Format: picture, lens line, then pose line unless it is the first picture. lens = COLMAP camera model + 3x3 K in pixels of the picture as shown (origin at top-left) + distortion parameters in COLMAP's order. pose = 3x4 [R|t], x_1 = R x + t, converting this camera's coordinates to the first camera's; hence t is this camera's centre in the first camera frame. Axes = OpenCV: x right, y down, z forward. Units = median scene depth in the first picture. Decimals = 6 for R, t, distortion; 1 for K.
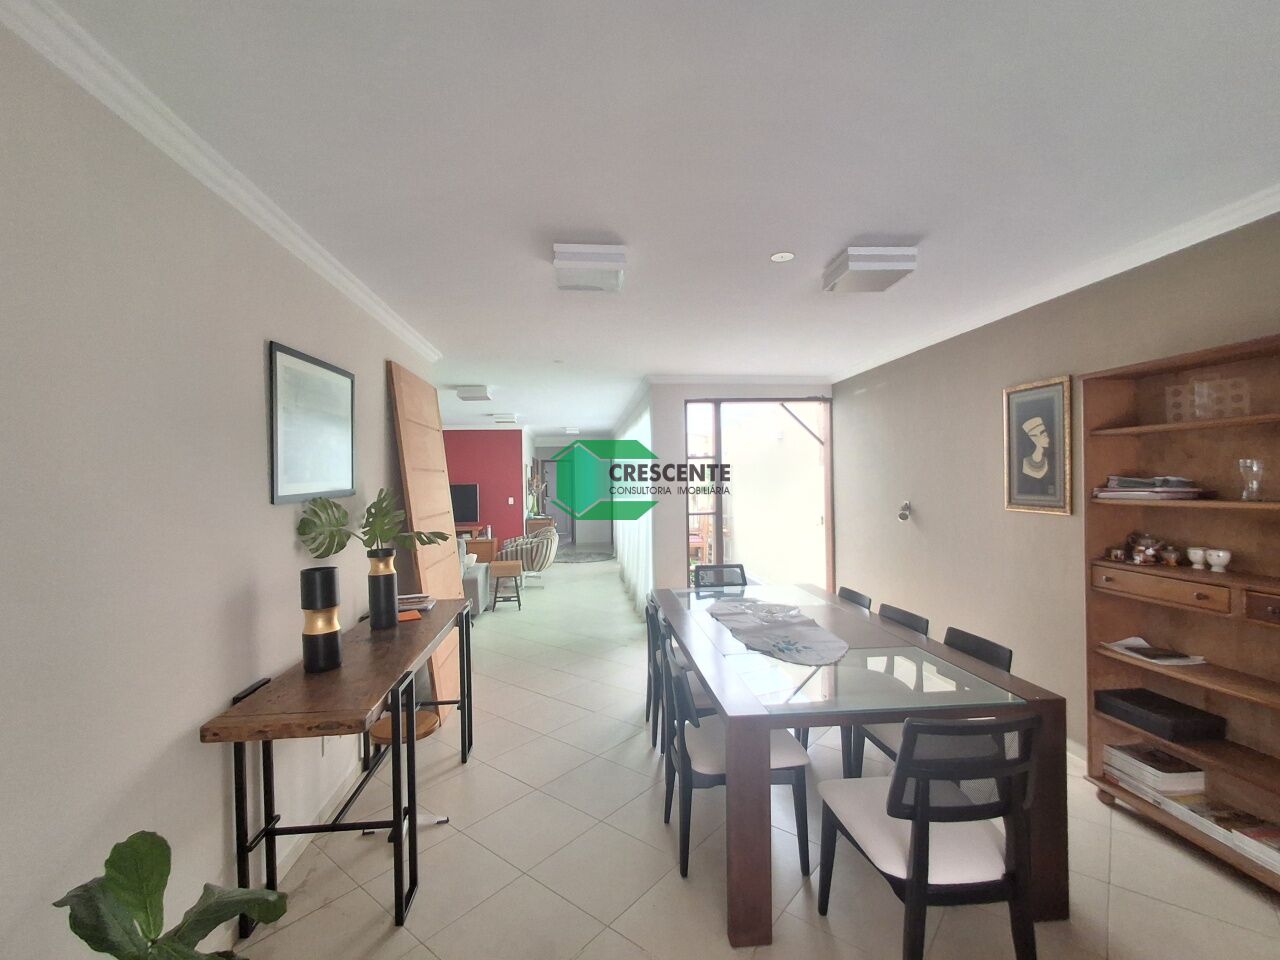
lens RADIAL K [[575.5, 0, 633.6], [0, 575.5, 483.6], [0, 0, 1]] dist [0.000736, -0.000120]
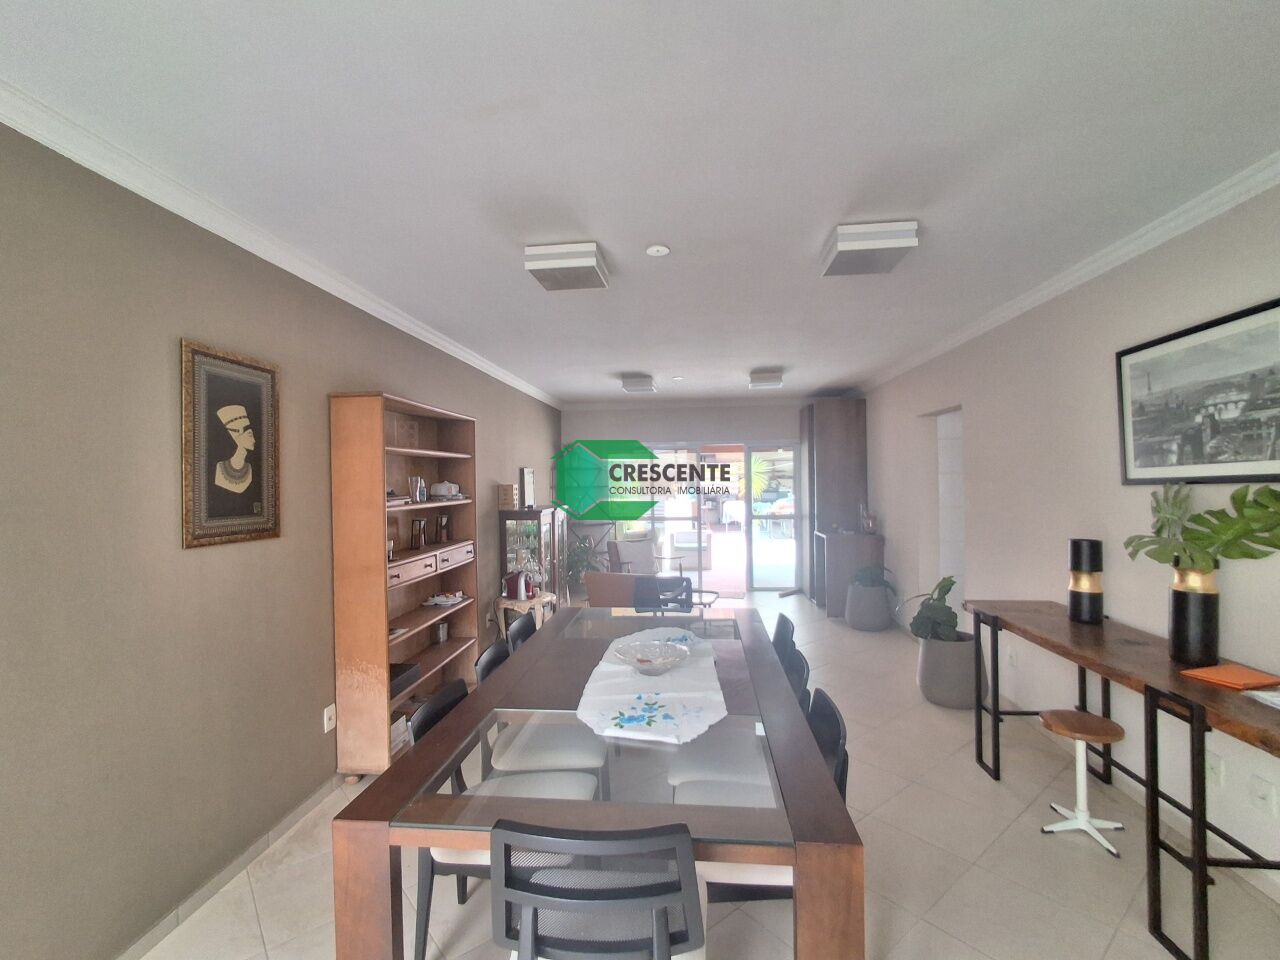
lens RADIAL K [[575.5, 0, 633.6], [0, 575.5, 483.6], [0, 0, 1]] dist [0.000736, -0.000120]
pose [[-0.979575, 0.032387, 0.198455, 0.098319], [0.034946, 0.999345, 0.009405, -0.010373], [-0.198020, 0.016148, -0.980065, 1.601345]]
